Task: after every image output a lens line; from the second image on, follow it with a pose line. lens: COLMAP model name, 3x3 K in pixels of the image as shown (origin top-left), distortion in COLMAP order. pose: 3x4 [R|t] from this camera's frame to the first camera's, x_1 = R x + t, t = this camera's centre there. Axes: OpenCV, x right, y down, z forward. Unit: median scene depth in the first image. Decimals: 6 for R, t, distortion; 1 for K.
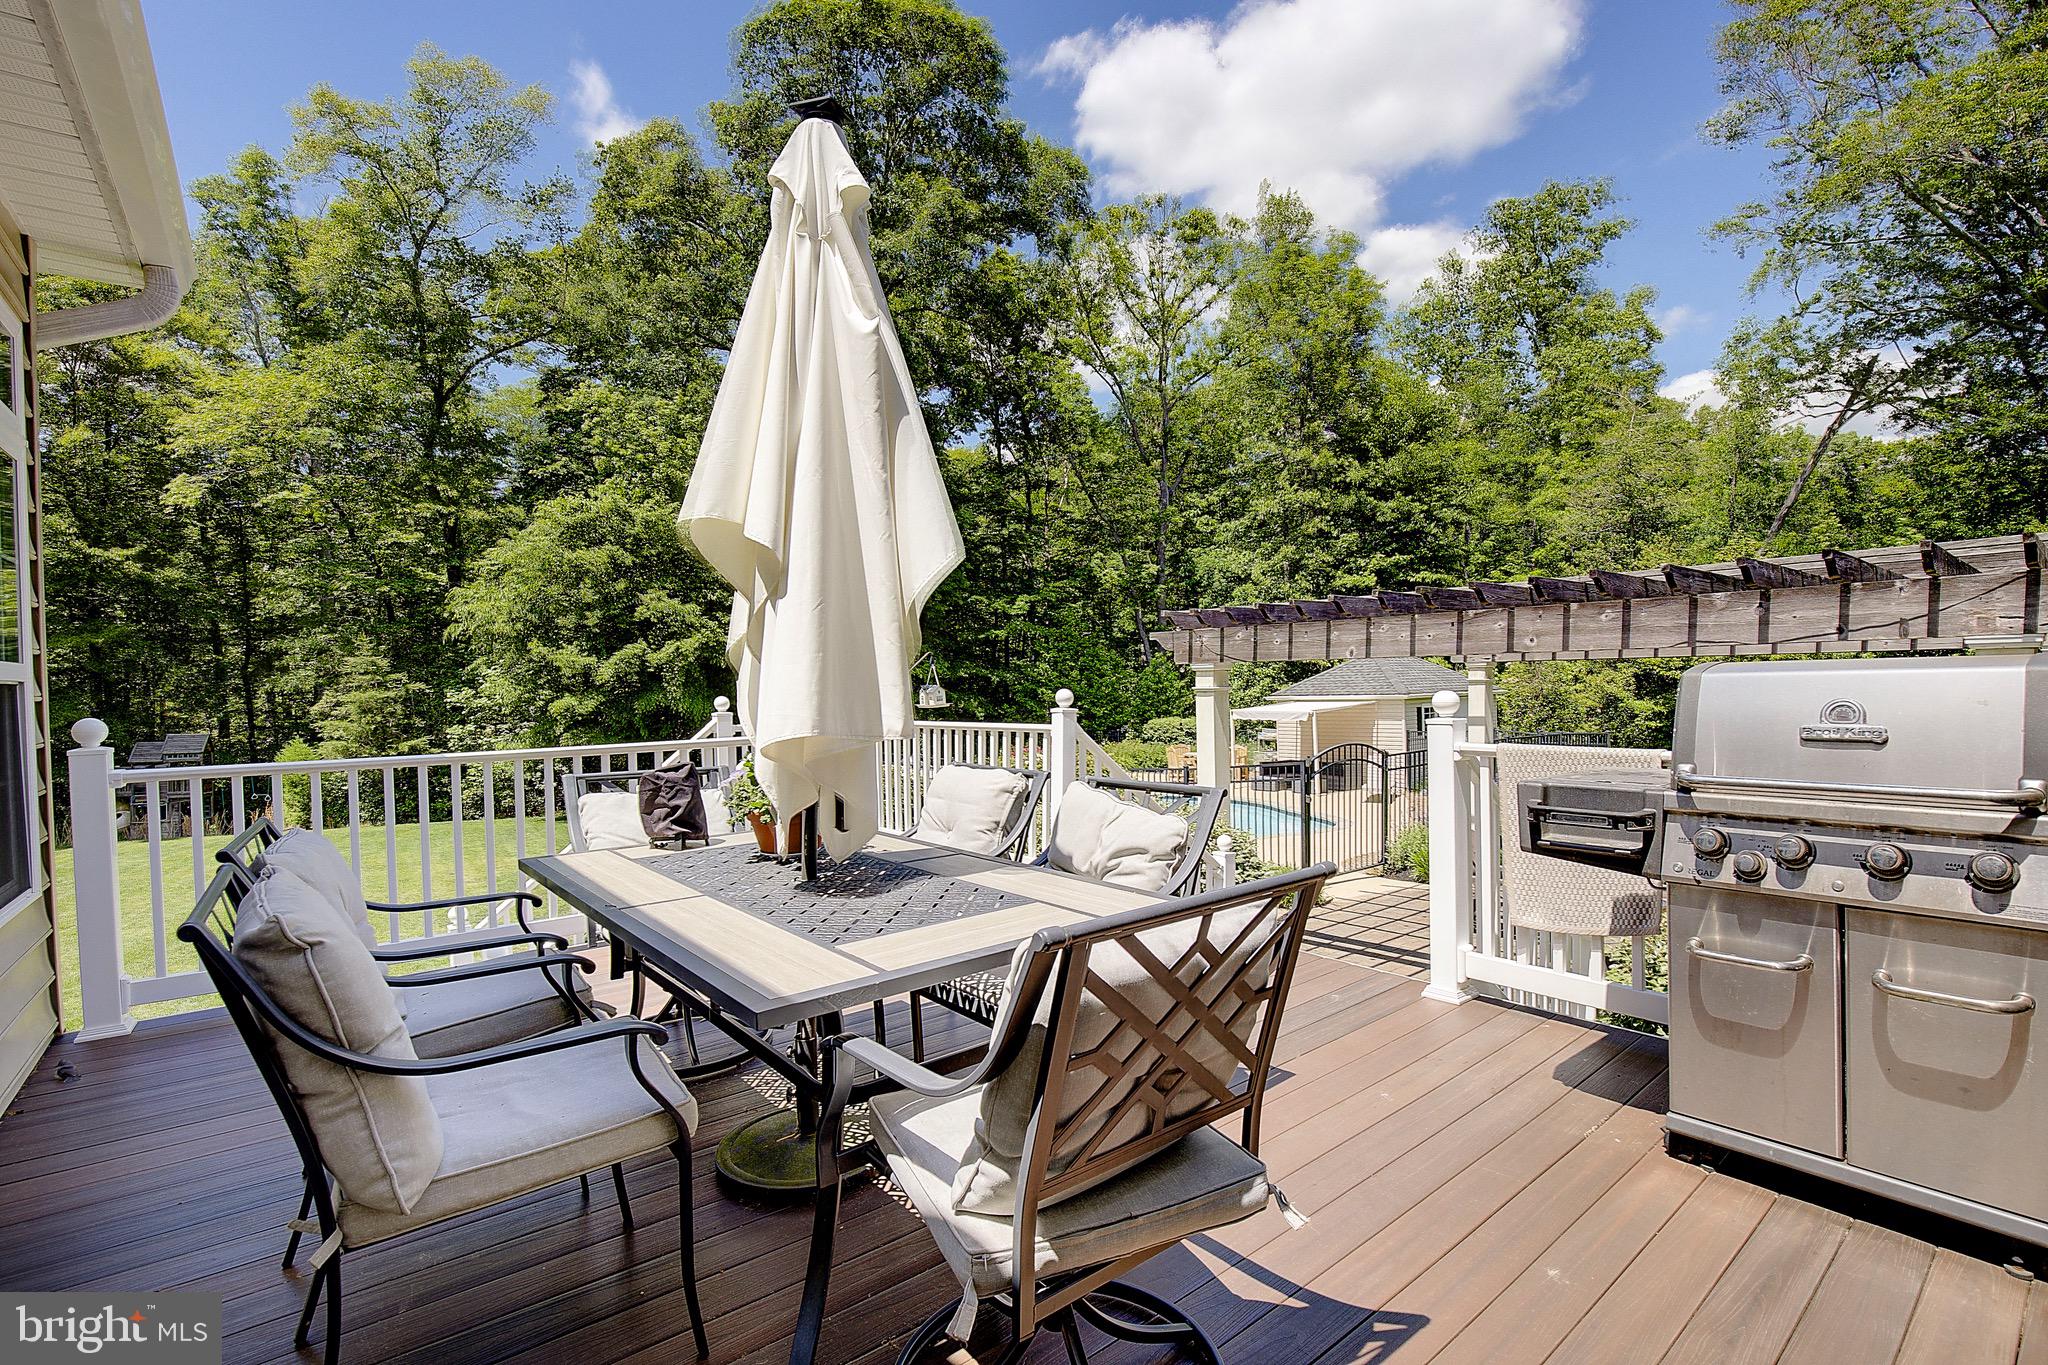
lens RADIAL K [[934.7, 0, 1050.0], [0, 934.7, 686.9], [0, 0, 1]] dist [-0.038654, 0.006610]
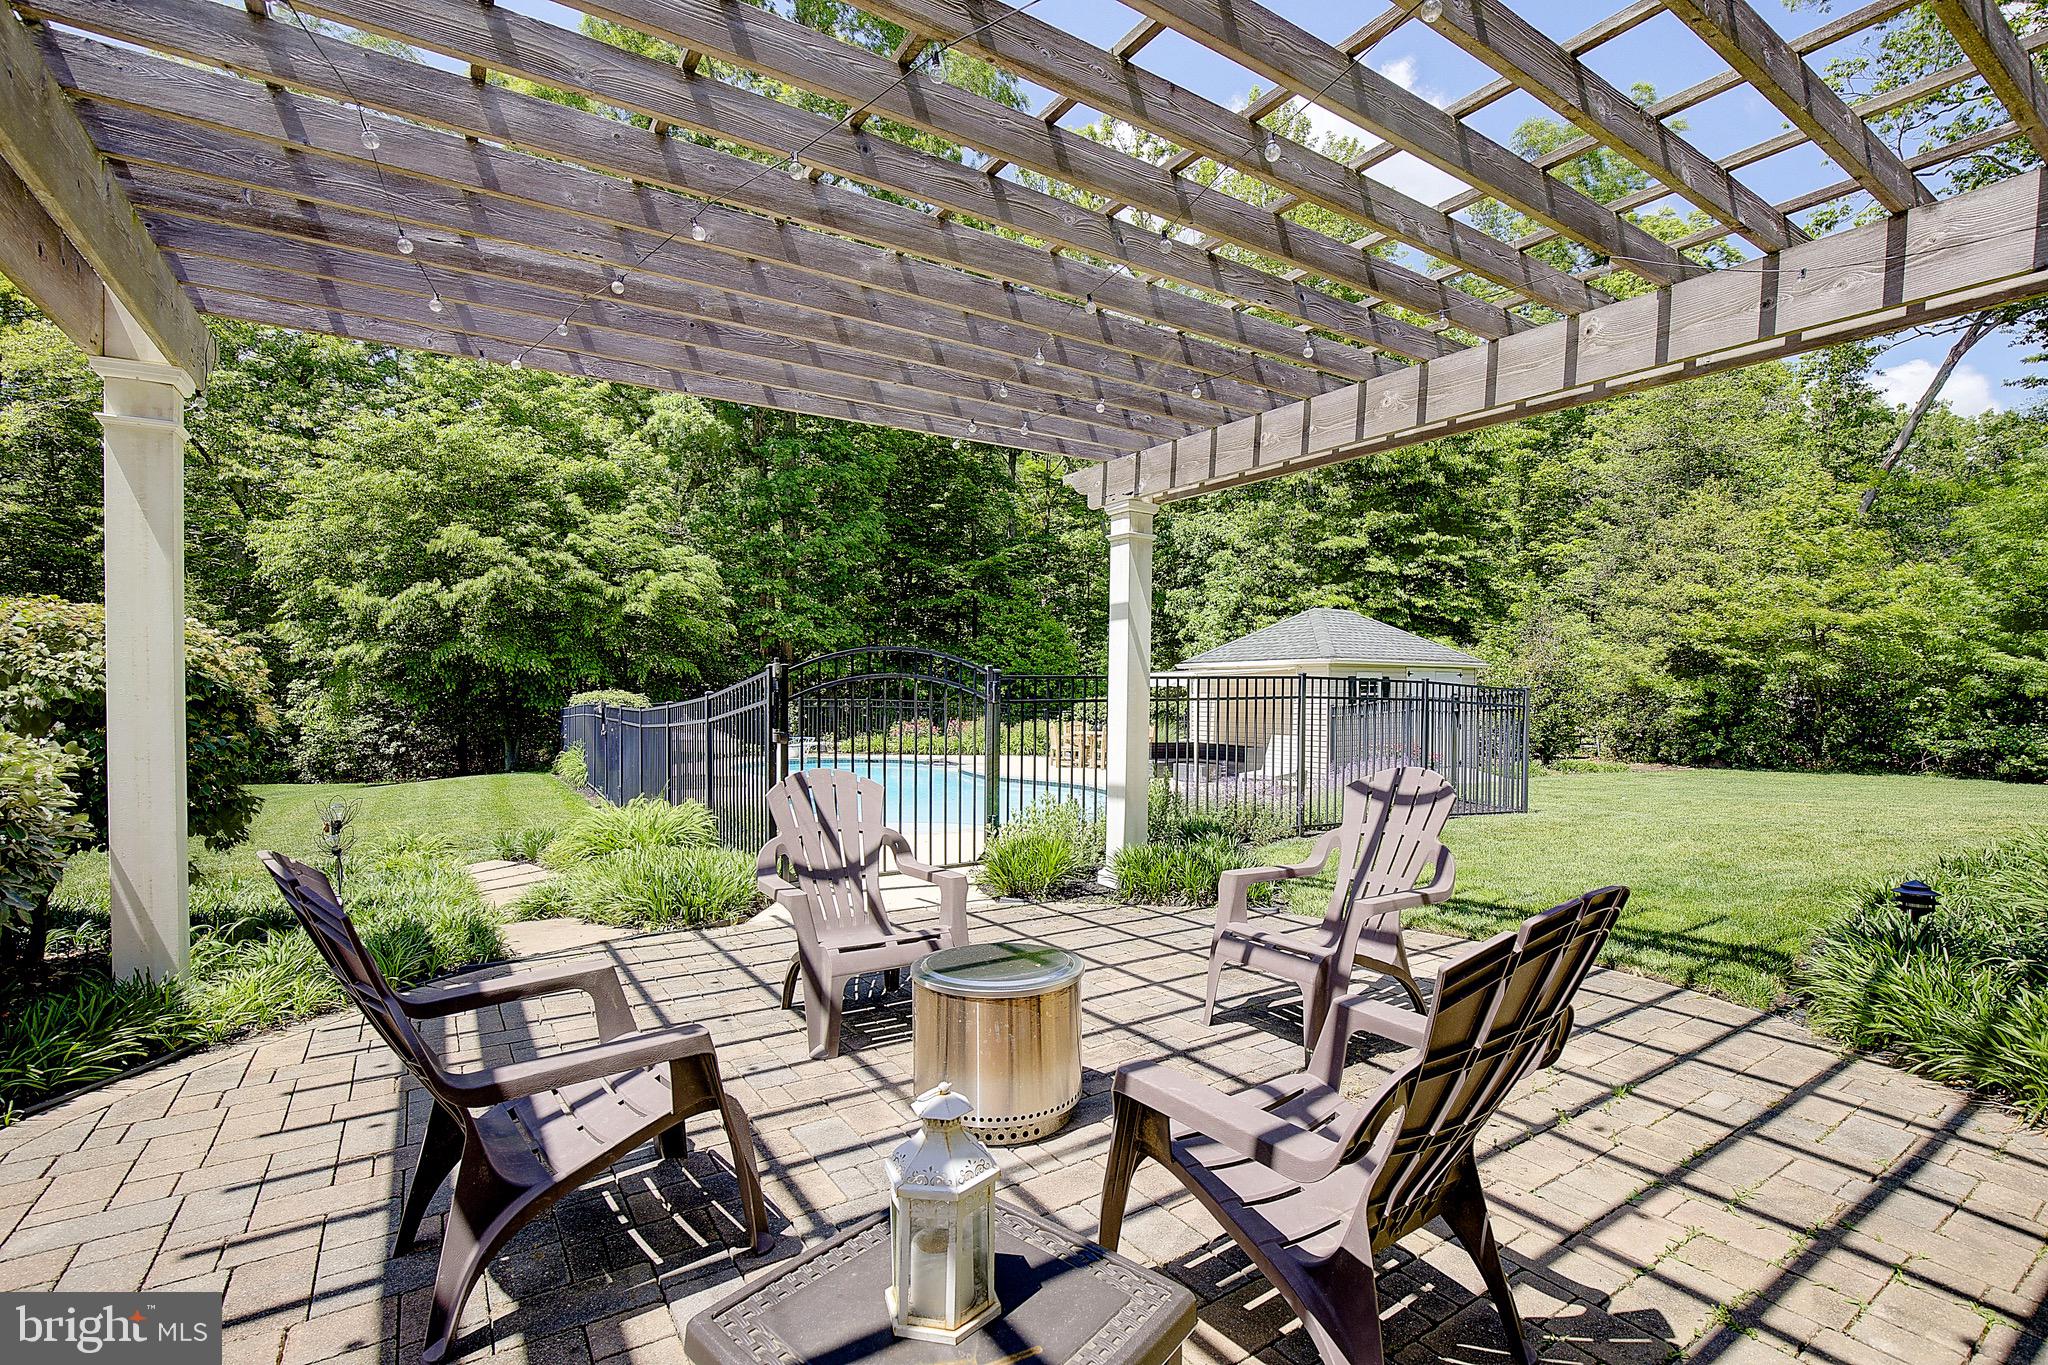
lens RADIAL K [[934.7, 0, 1054.1], [0, 934.7, 688.7], [0, 0, 1]] dist [-0.038654, 0.006610]
pose [[0.995347, 0.025401, -0.092949, 0.149747], [-0.025753, 0.999665, -0.002594, 0.027136], [0.092852, 0.004976, 0.995667, 0.139378]]
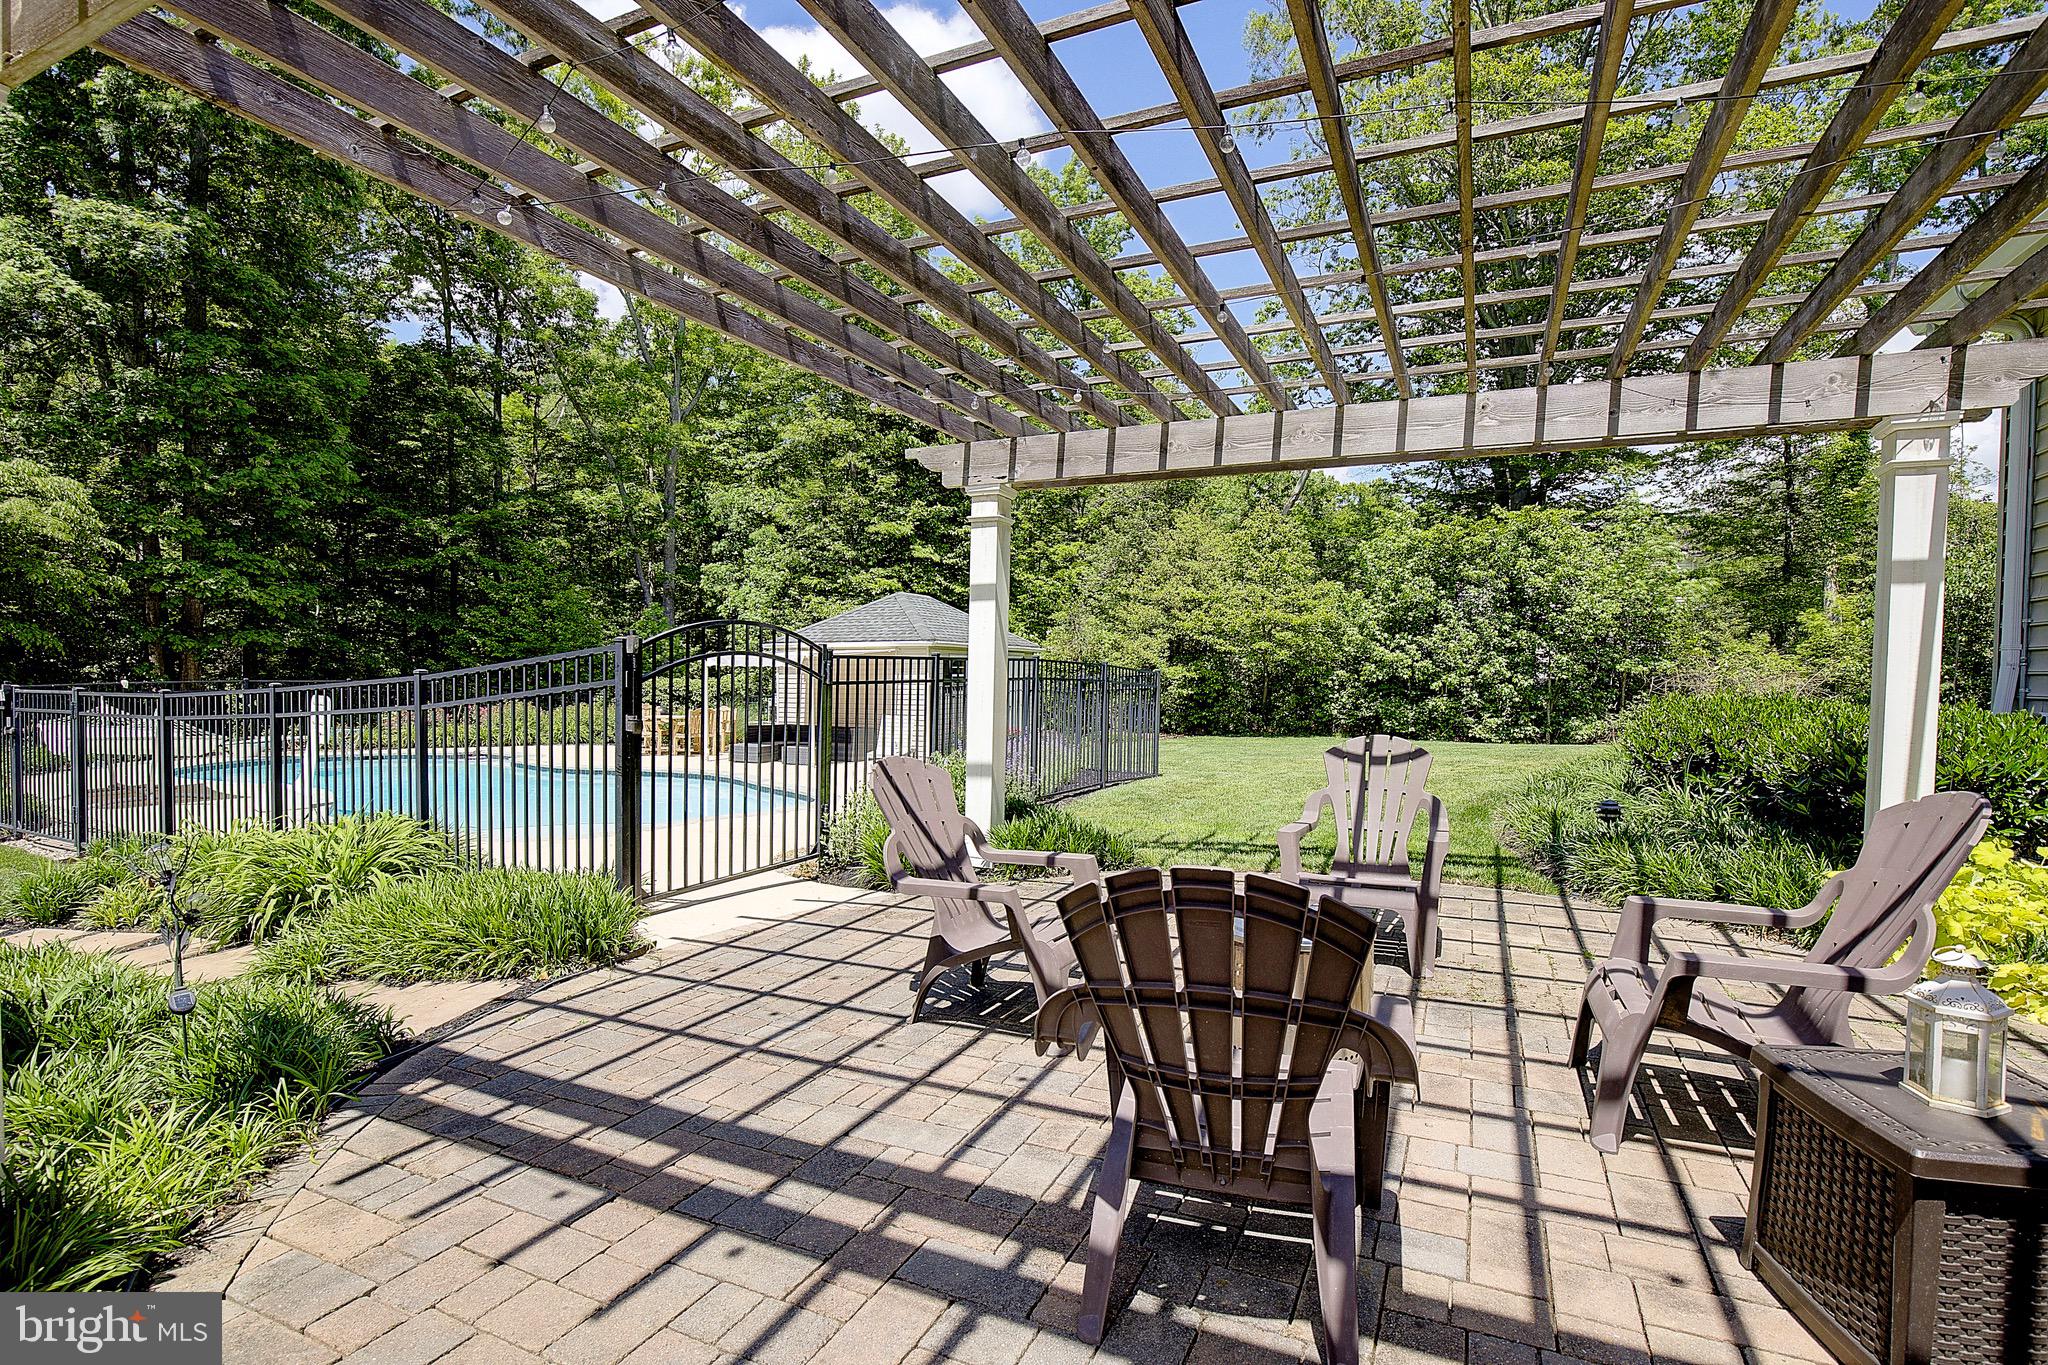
lens RADIAL K [[934.7, 0, 1048.1], [0, 934.7, 684.7], [0, 0, 1]] dist [-0.038654, 0.006610]
pose [[0.897168, 0.024351, 0.441017, 0.078574], [-0.026582, 0.999646, -0.001119, 0.029142], [-0.440889, -0.010720, 0.897498, 0.150633]]
